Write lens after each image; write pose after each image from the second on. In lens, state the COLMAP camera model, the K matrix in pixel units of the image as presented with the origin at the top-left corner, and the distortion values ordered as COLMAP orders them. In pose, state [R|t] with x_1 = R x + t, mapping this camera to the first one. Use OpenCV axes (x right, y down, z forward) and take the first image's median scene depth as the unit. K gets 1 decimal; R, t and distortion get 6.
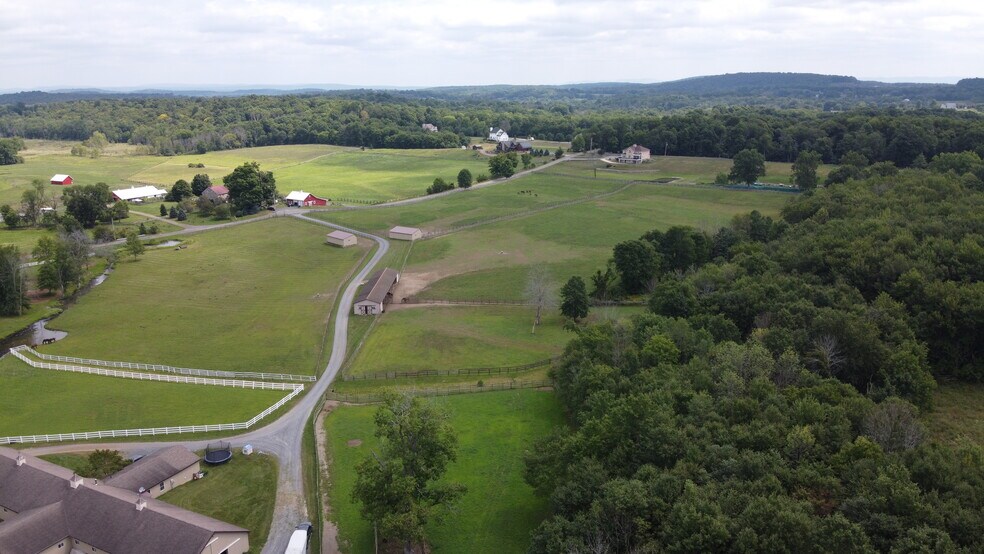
lens RADIAL K [[725.2, 0, 492.0], [0, 725.2, 277.0], [0, 0, 1]] dist [0.262103, -0.647427]
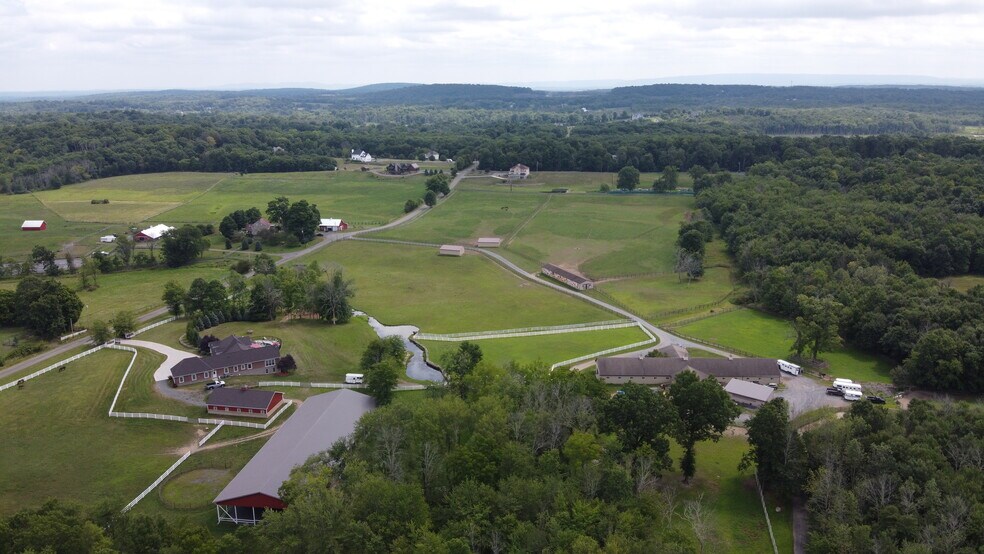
lens RADIAL K [[727.9, 0, 492.0], [0, 727.9, 277.0], [0, 0, 1]] dist [0.195702, -0.365525]
pose [[0.903141, -0.109529, 0.415138, -0.348507], [0.111030, 0.993603, 0.020602, -0.011162], [-0.414739, 0.027487, 0.909525, -0.130215]]
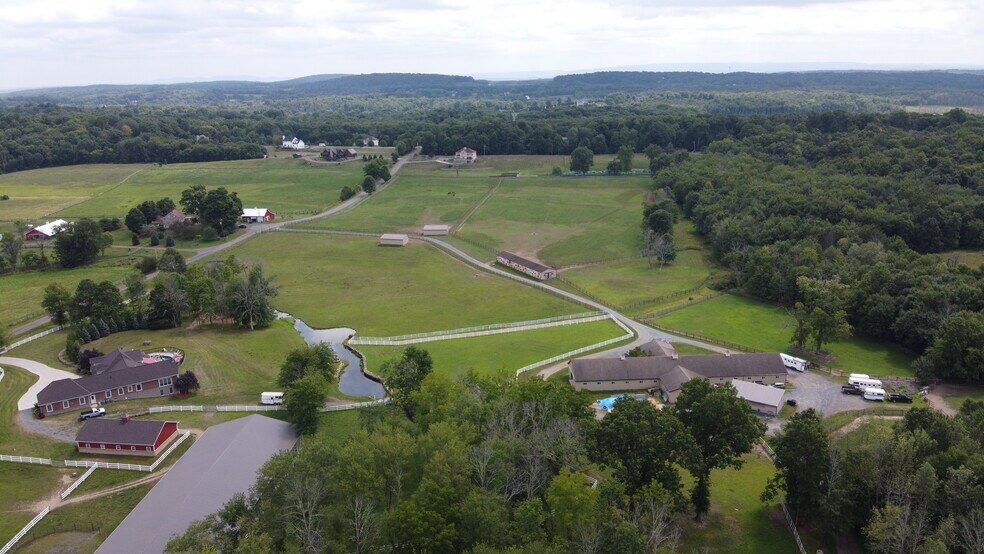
lens RADIAL K [[727.9, 0, 492.0], [0, 727.9, 277.0], [0, 0, 1]] dist [0.195702, -0.365525]
pose [[0.867242, -0.140913, 0.477530, -0.320538], [0.138936, 0.989507, 0.039668, -0.008196], [-0.478109, 0.031945, 0.877720, -0.066507]]
